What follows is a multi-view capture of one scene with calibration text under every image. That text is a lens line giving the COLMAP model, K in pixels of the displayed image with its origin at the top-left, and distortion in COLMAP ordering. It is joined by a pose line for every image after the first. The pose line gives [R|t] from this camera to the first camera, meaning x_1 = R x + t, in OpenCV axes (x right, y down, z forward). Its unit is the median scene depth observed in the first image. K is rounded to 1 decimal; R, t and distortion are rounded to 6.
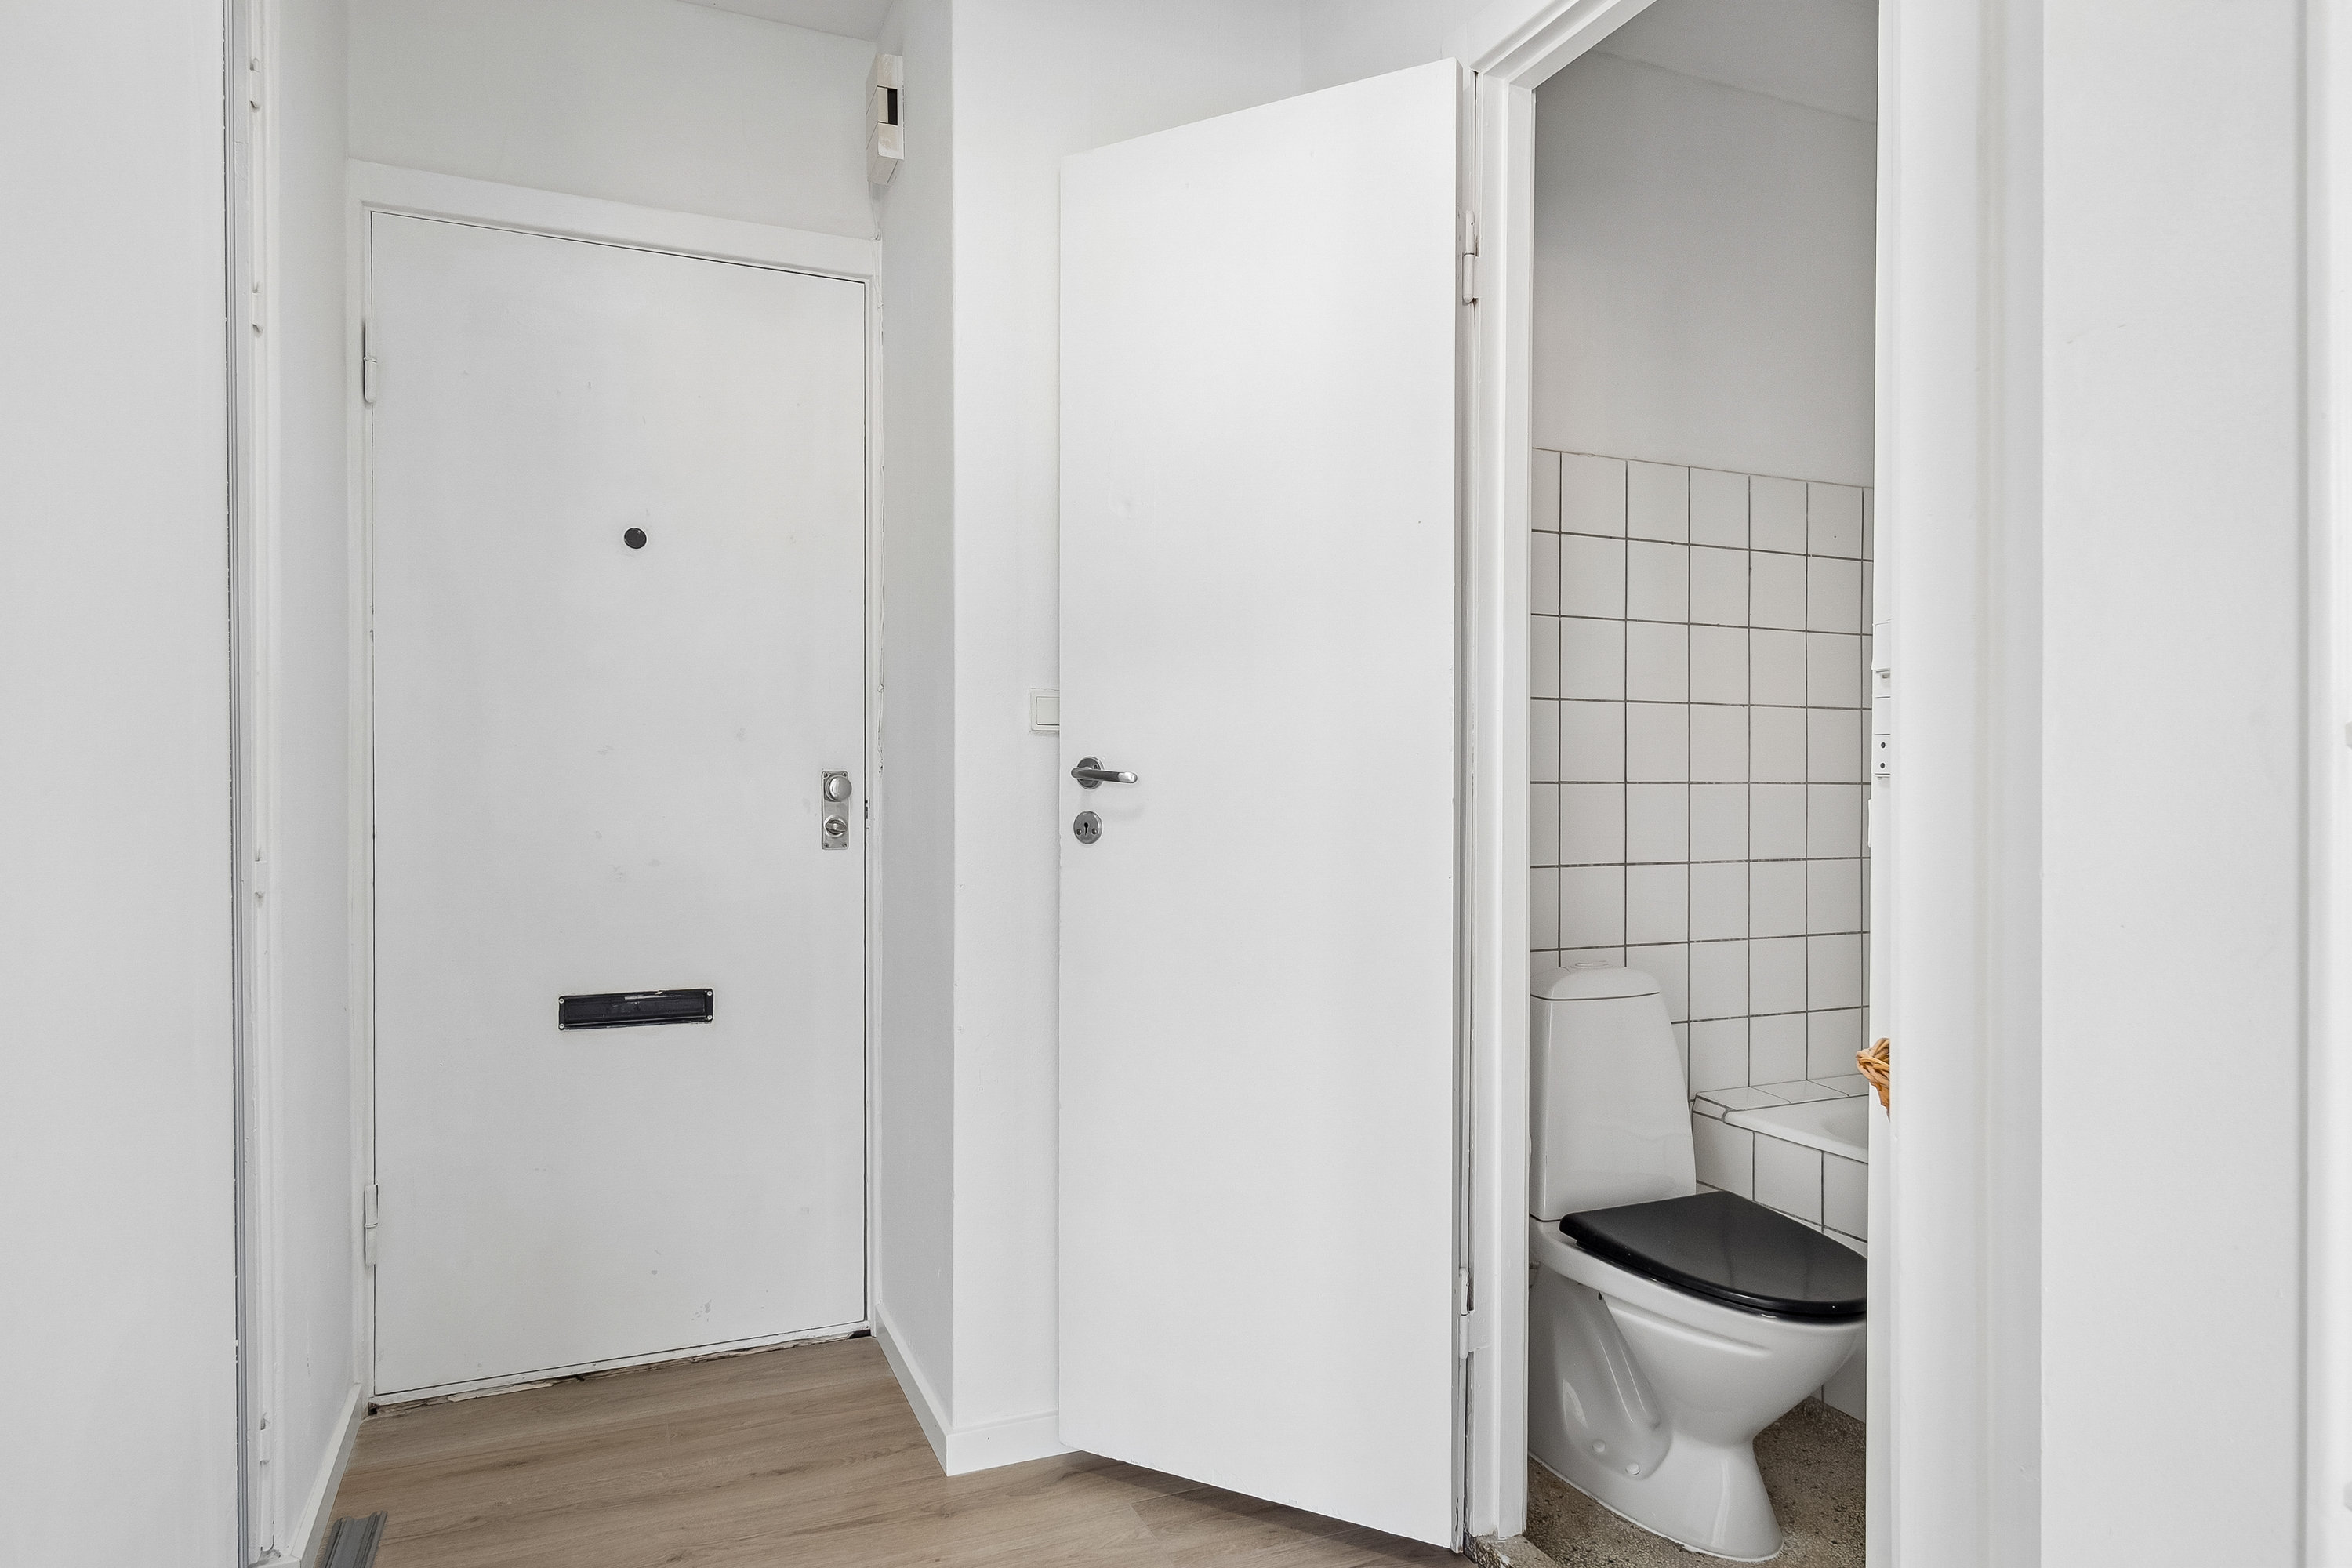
lens RADIAL K [[1359.5, 0, 1175.3], [0, 1359.5, 784.9], [0, 0, 1]] dist [-0.005380, 0.003886]
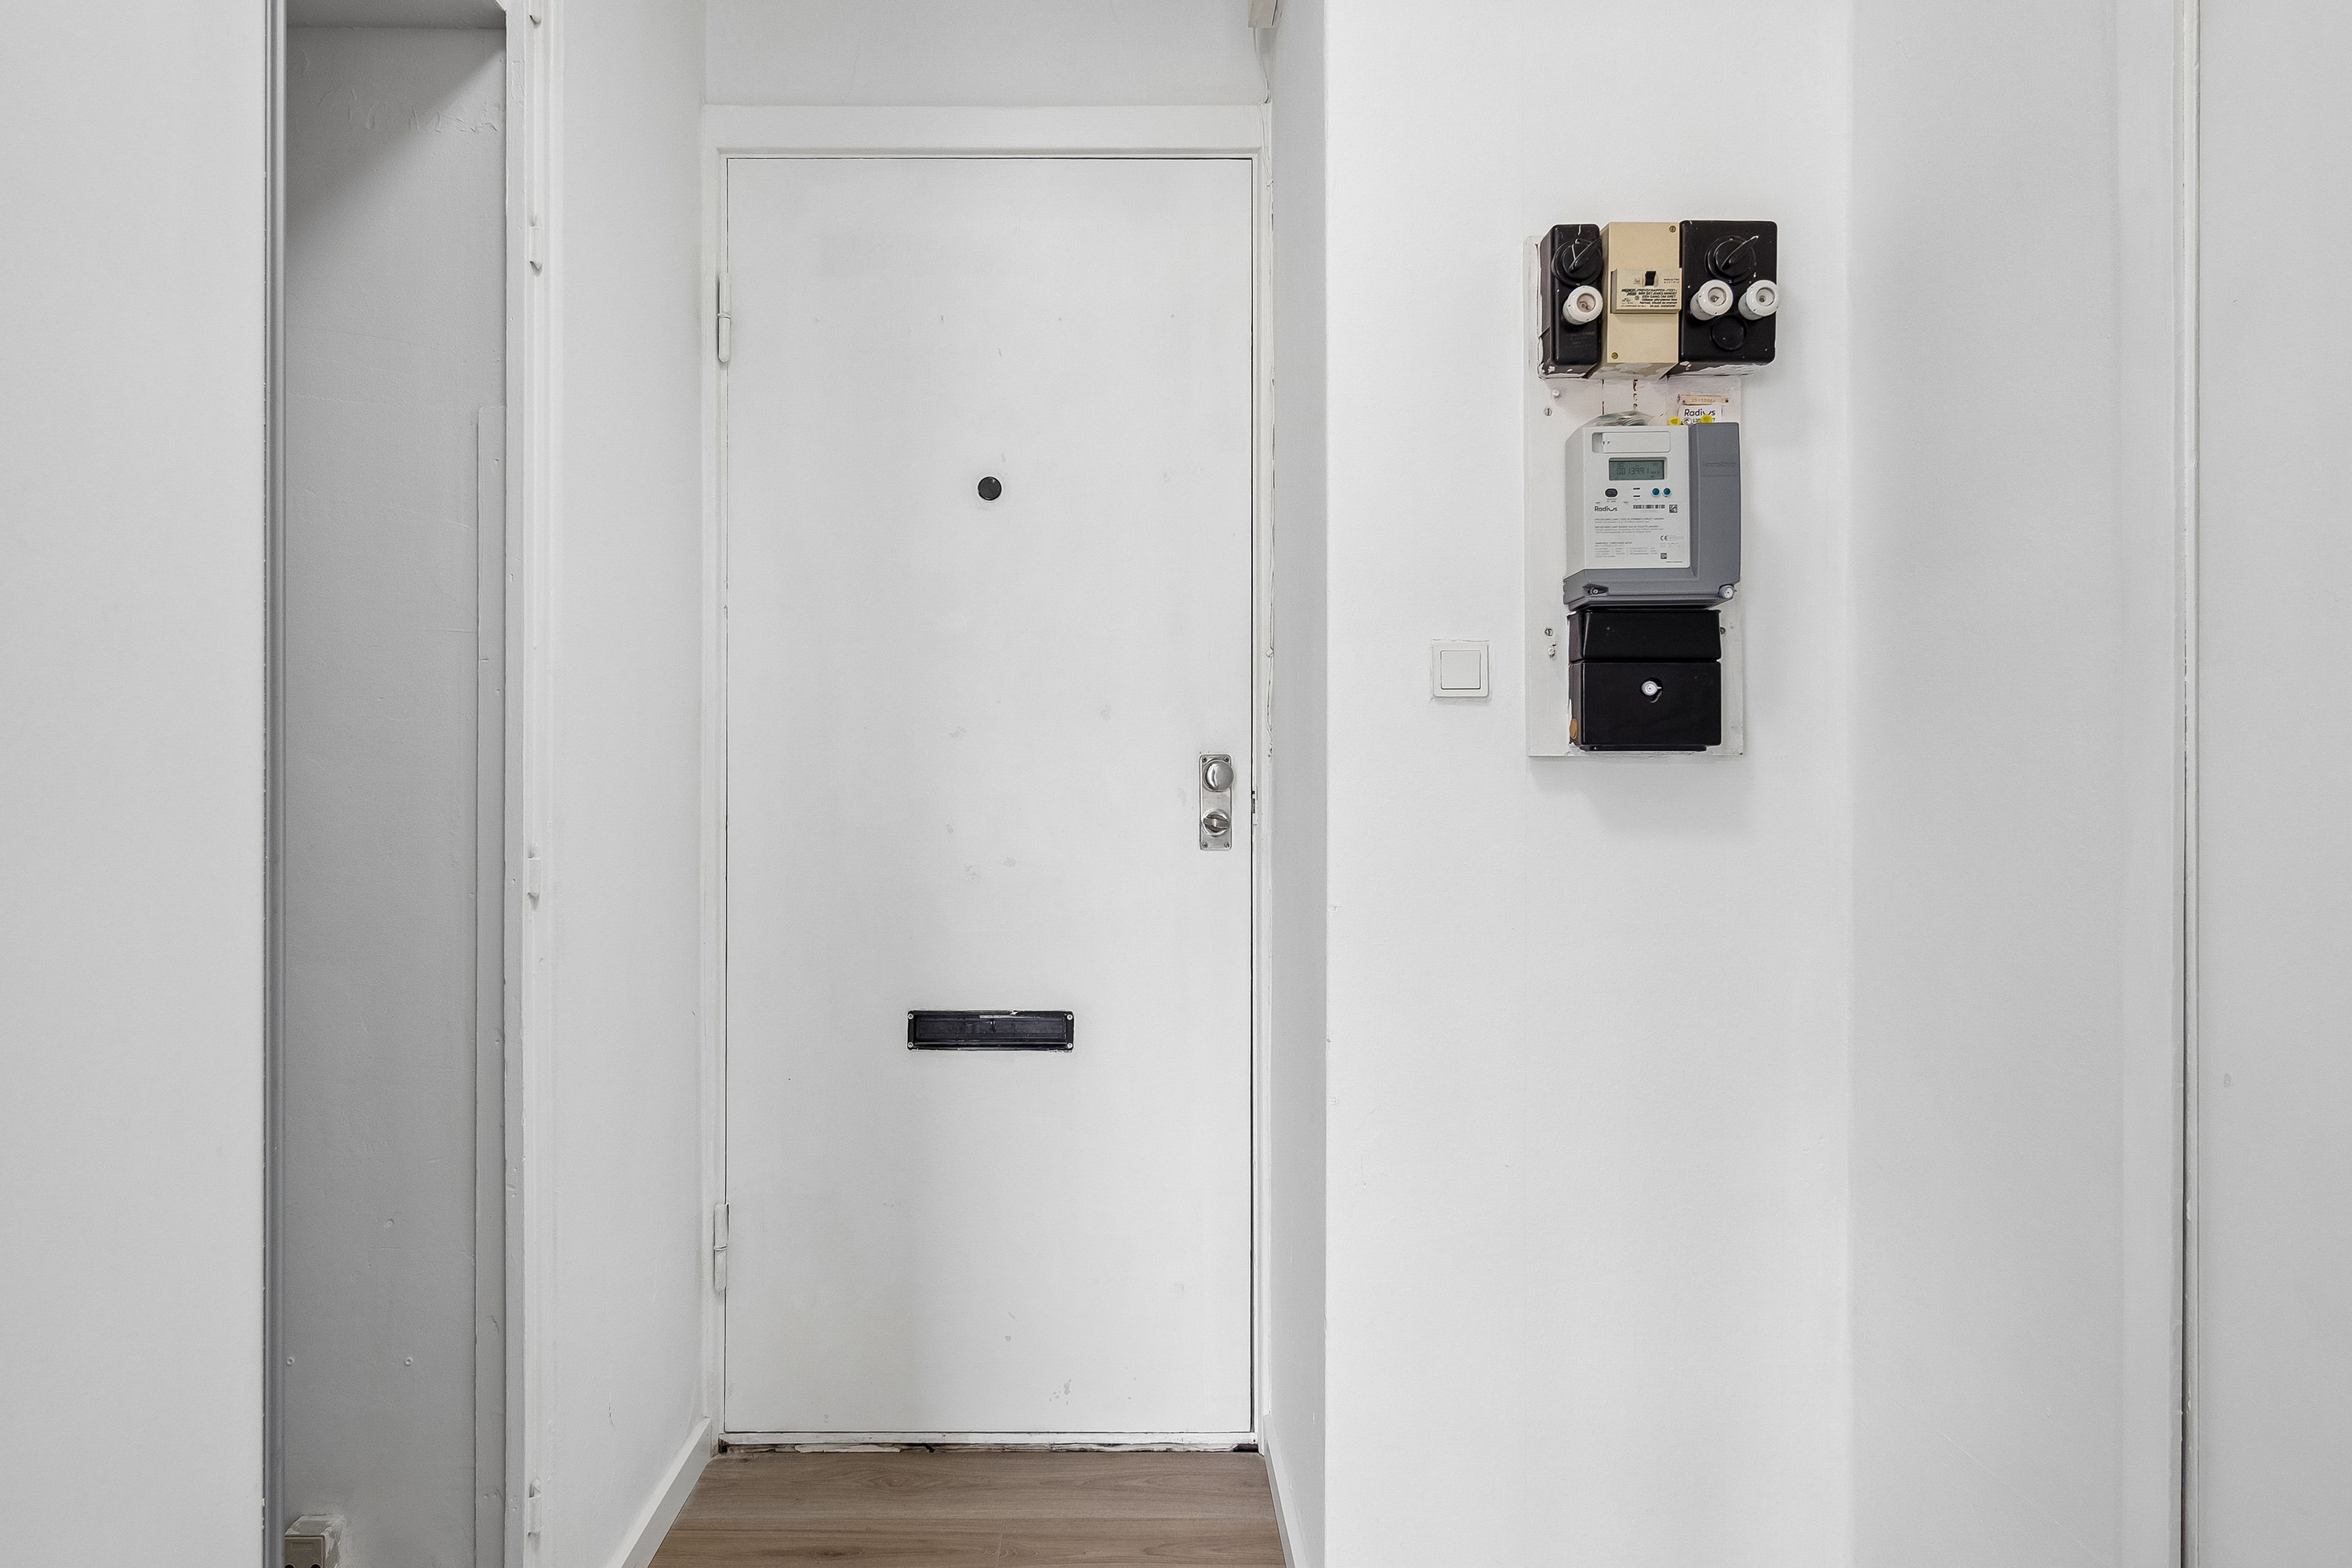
lens RADIAL K [[1359.5, 0, 1131.2], [0, 1359.5, 759.9], [0, 0, 1]] dist [-0.005380, 0.003886]
pose [[0.917529, -0.003479, -0.397653, 0.031974], [0.000657, 0.999974, -0.007232, -0.001281], [0.397667, 0.006374, 0.917508, 0.244580]]
